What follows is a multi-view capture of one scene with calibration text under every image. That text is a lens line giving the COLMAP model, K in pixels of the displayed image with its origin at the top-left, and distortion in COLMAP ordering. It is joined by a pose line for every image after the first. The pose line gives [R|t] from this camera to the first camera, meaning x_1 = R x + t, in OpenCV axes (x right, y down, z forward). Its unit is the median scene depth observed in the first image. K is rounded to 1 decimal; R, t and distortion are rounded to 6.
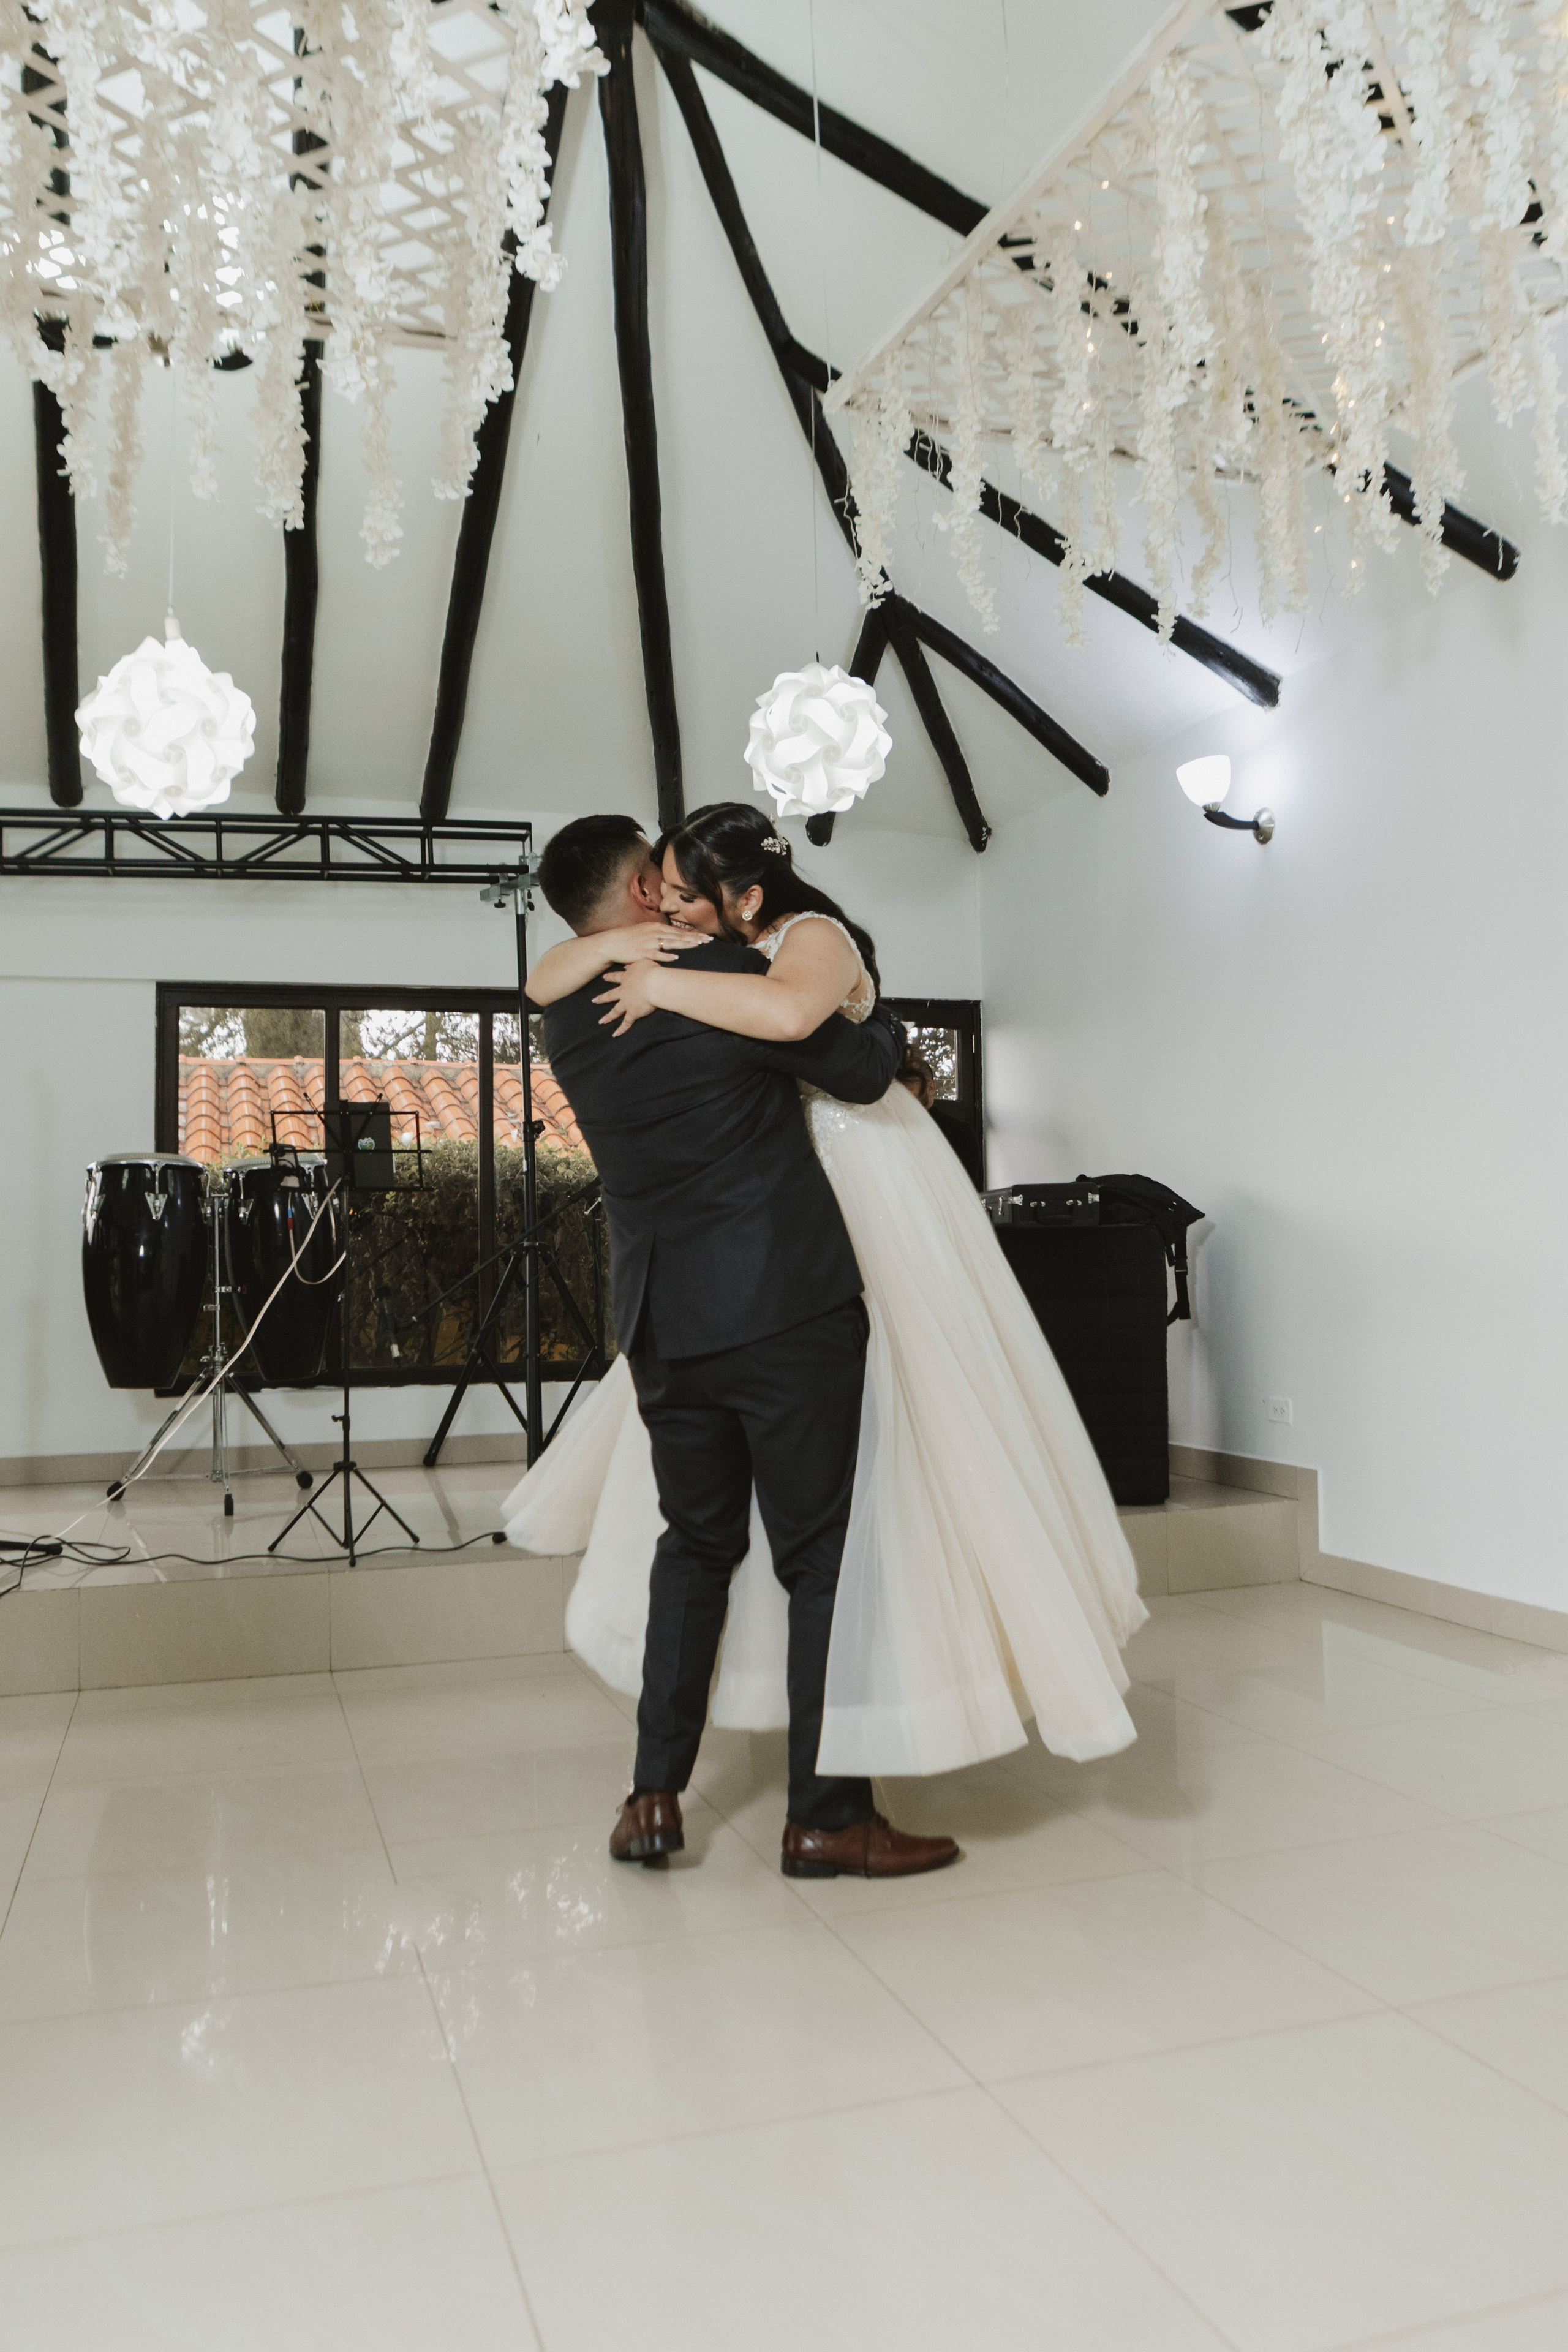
lens RADIAL K [[1863.9, 0, 798.3], [0, 1863.9, 1120.9], [0, 0, 1]] dist [-0.059114, 0.008642]
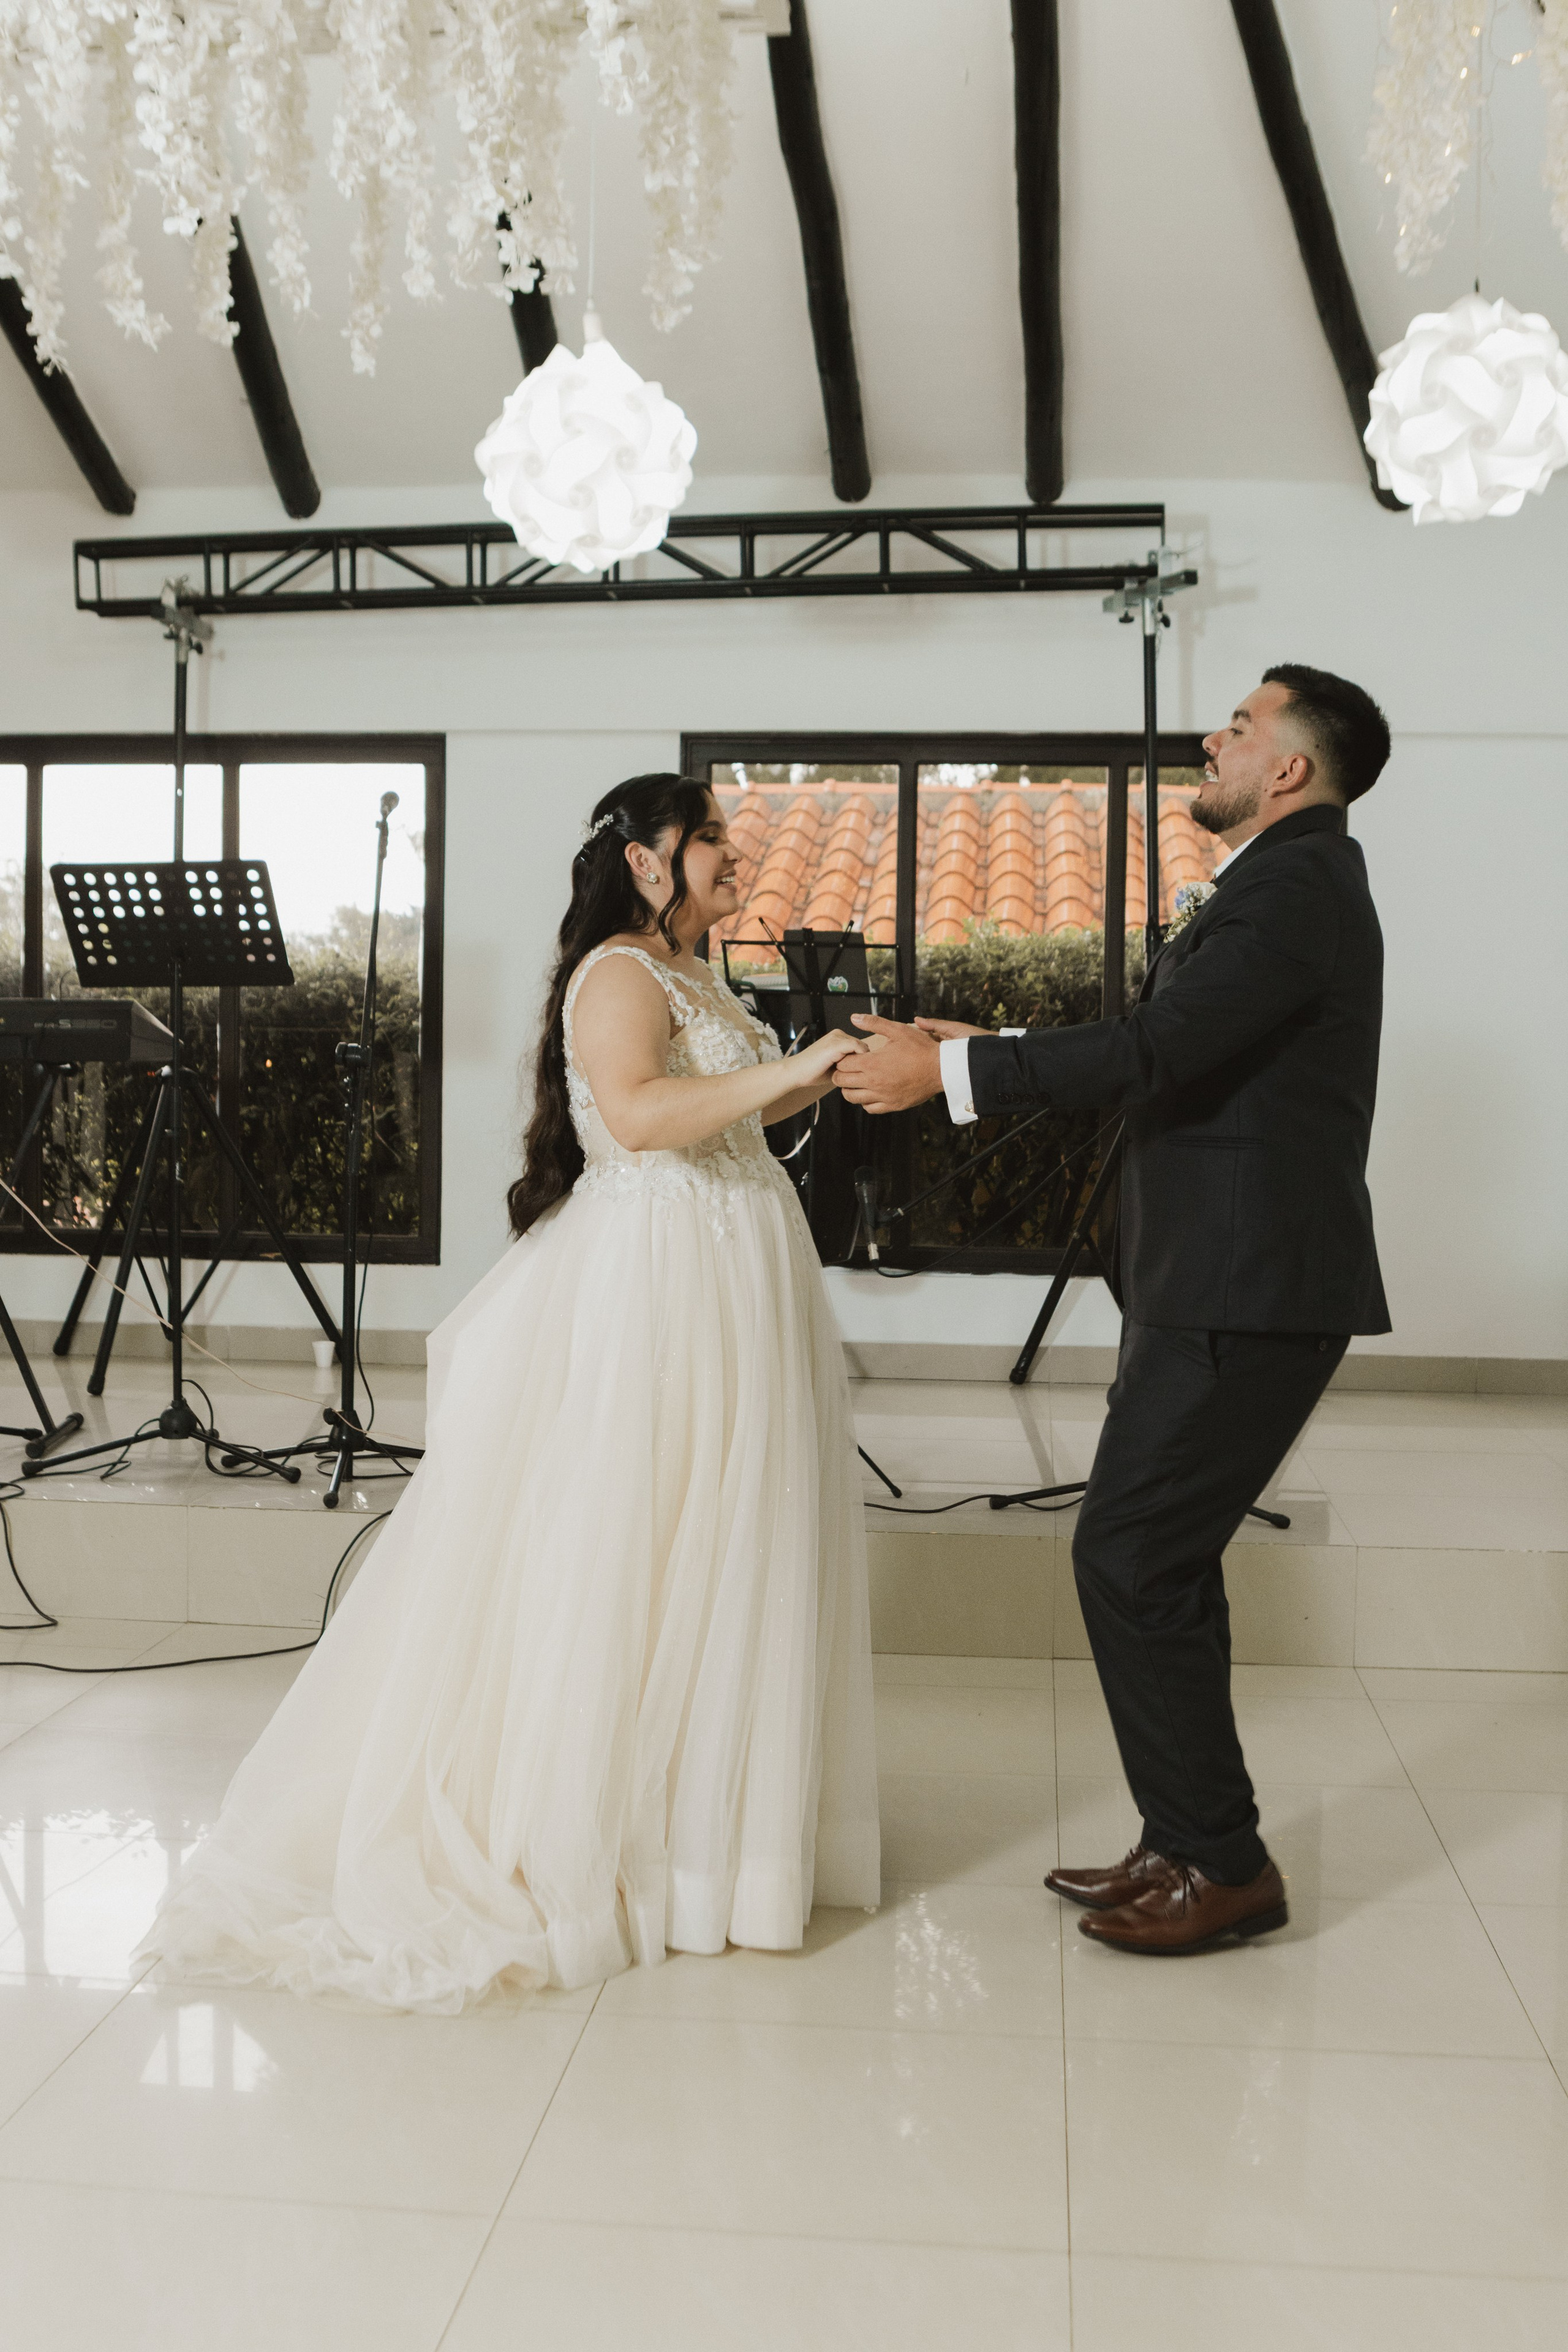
lens RADIAL K [[2825.2, 0, 677.1], [0, 2825.2, 1153.6], [0, 0, 1]] dist [-0.120966, 0.000000]
pose [[0.901371, 0.055325, -0.429498, 0.194004], [-0.000201, 0.991859, 0.127343, -0.060974], [0.433047, -0.114697, 0.894044, -0.075550]]
